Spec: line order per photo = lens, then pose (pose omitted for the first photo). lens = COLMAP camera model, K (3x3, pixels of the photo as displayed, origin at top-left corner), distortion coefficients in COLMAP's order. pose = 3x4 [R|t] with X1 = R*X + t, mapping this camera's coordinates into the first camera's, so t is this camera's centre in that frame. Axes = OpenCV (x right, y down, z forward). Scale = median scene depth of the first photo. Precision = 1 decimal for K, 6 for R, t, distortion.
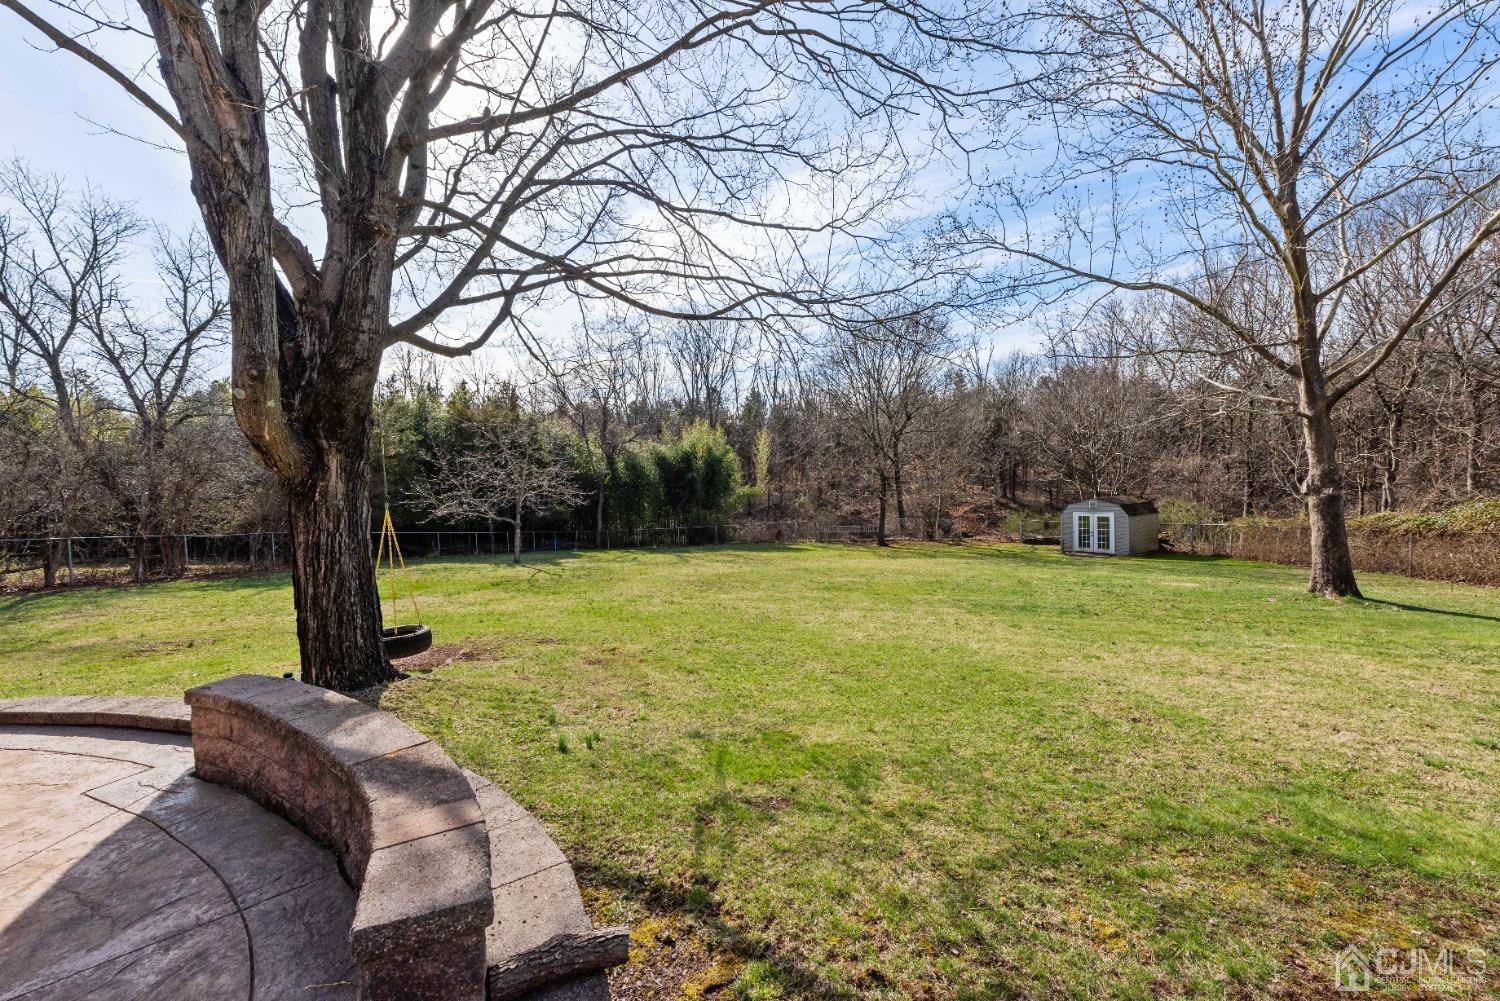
lens RADIAL K [[590.5, 0, 753.3], [0, 590.5, 508.1], [0, 0, 1]] dist [0.022100, -0.005730]
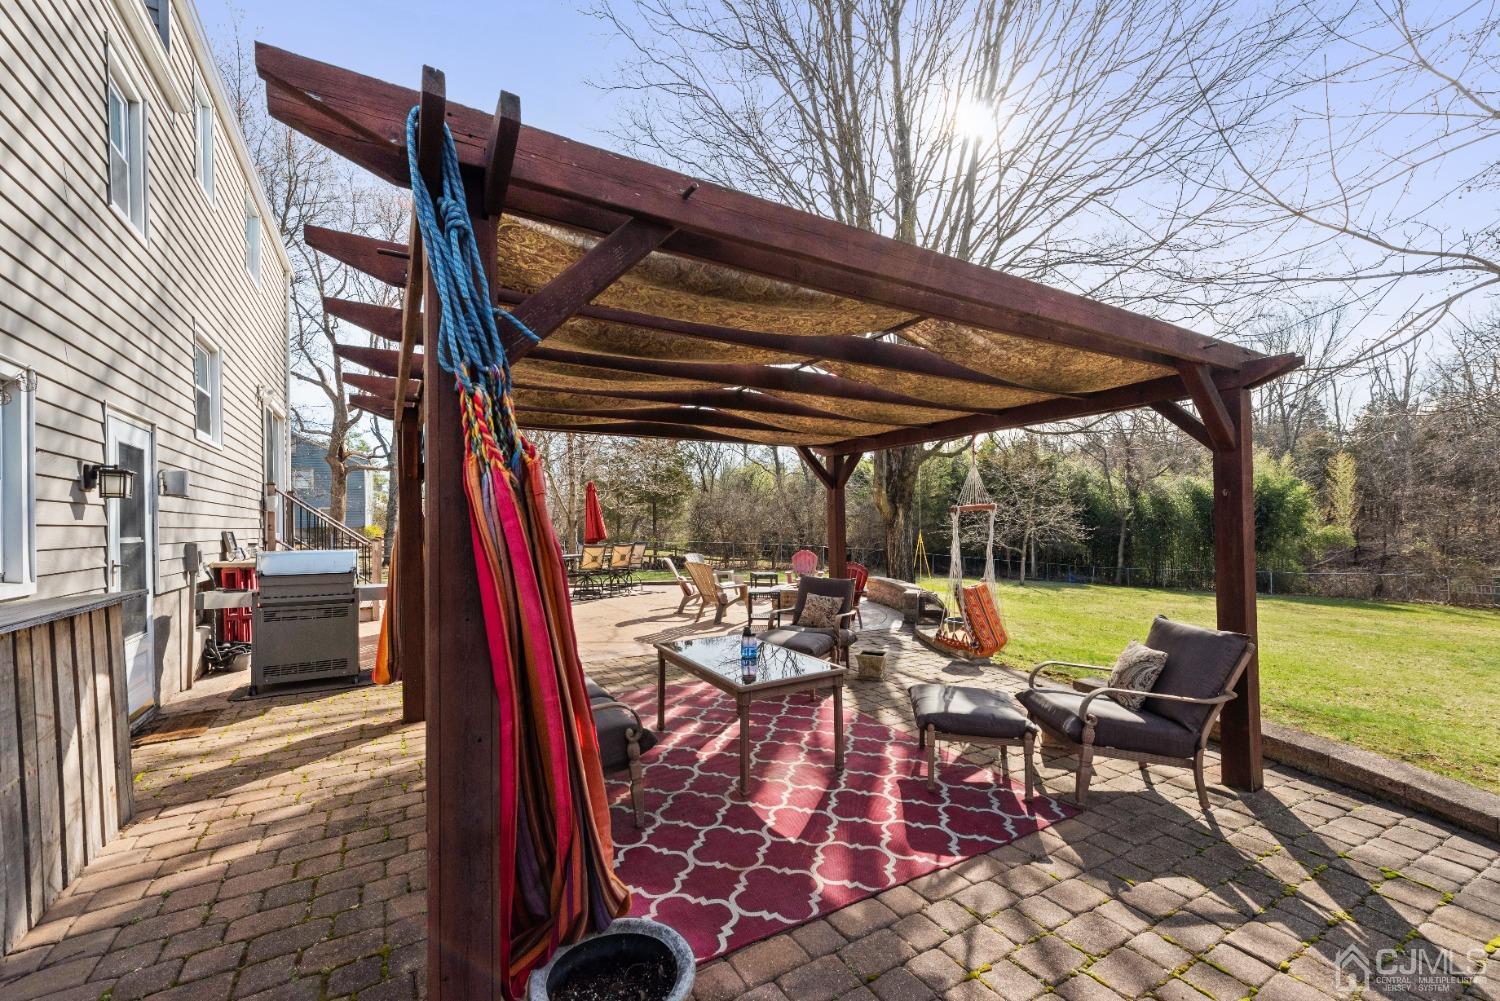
lens RADIAL K [[590.5, 0, 753.3], [0, 590.5, 508.1], [0, 0, 1]] dist [0.022100, -0.005730]
pose [[0.662258, -0.001792, -0.749273, 0.096768], [-0.041578, 0.998368, -0.039138, 0.003879], [0.748121, 0.057073, 0.661103, -0.143215]]
